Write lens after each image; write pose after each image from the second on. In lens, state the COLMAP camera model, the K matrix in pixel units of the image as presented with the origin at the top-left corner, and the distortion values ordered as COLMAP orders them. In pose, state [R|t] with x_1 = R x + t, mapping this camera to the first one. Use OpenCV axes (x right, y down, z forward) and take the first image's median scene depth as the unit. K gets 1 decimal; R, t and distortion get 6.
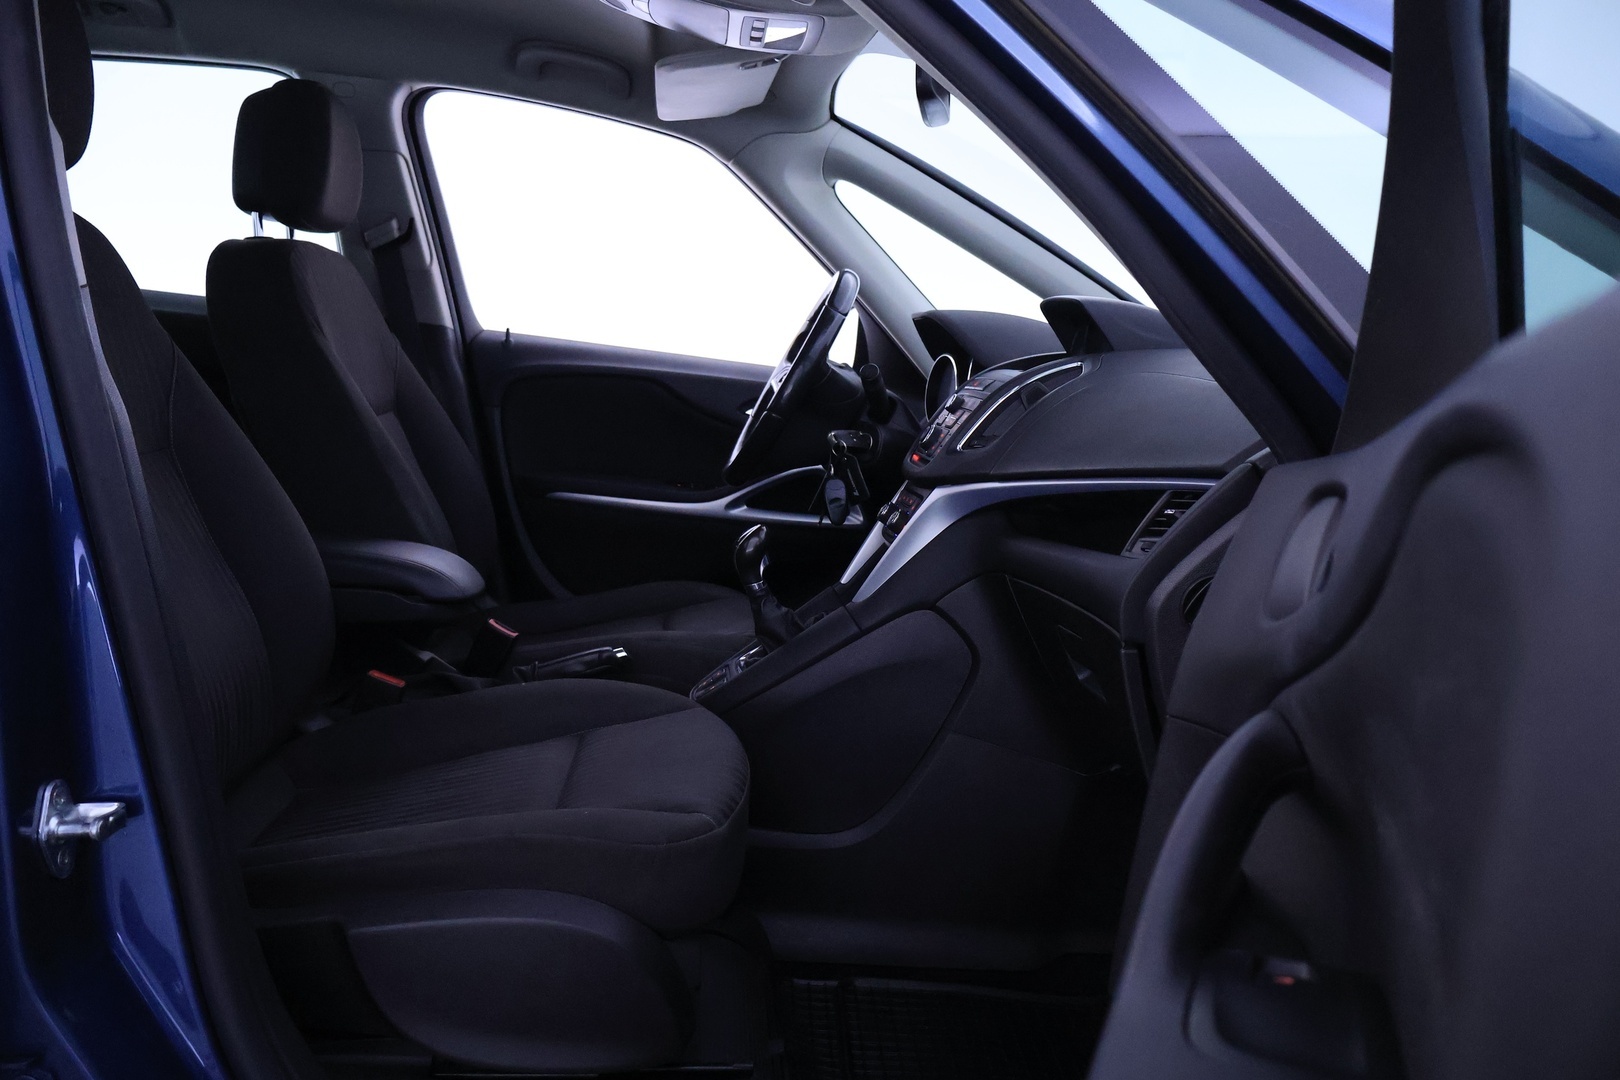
lens RADIAL K [[1346.7, 0, 810.0], [0, 1346.7, 540.0], [0, 0, 1]] dist [-0.013181, 0.006859]
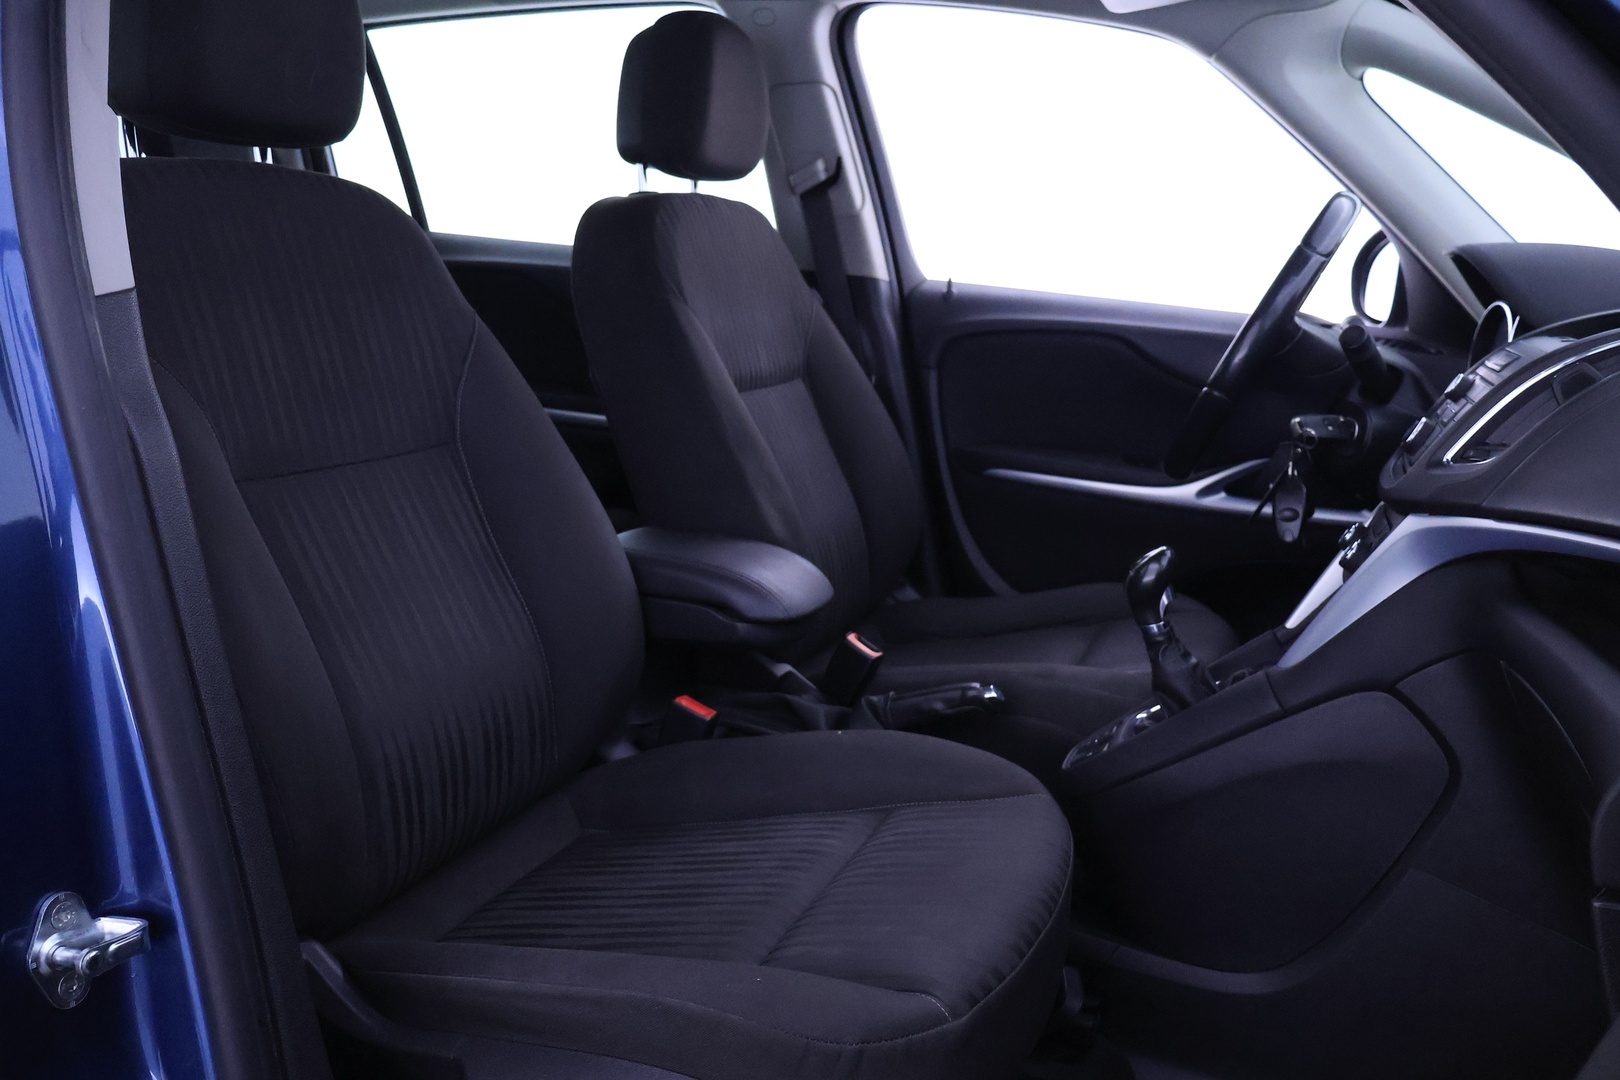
lens RADIAL K [[1346.7, 0, 810.0], [0, 1346.7, 540.0], [0, 0, 1]] dist [-0.013181, 0.006859]
pose [[0.900793, 0.056504, -0.430557, 0.103999], [-0.032516, 0.997492, 0.062876, -0.054141], [0.433030, -0.042638, 0.900371, 0.231343]]
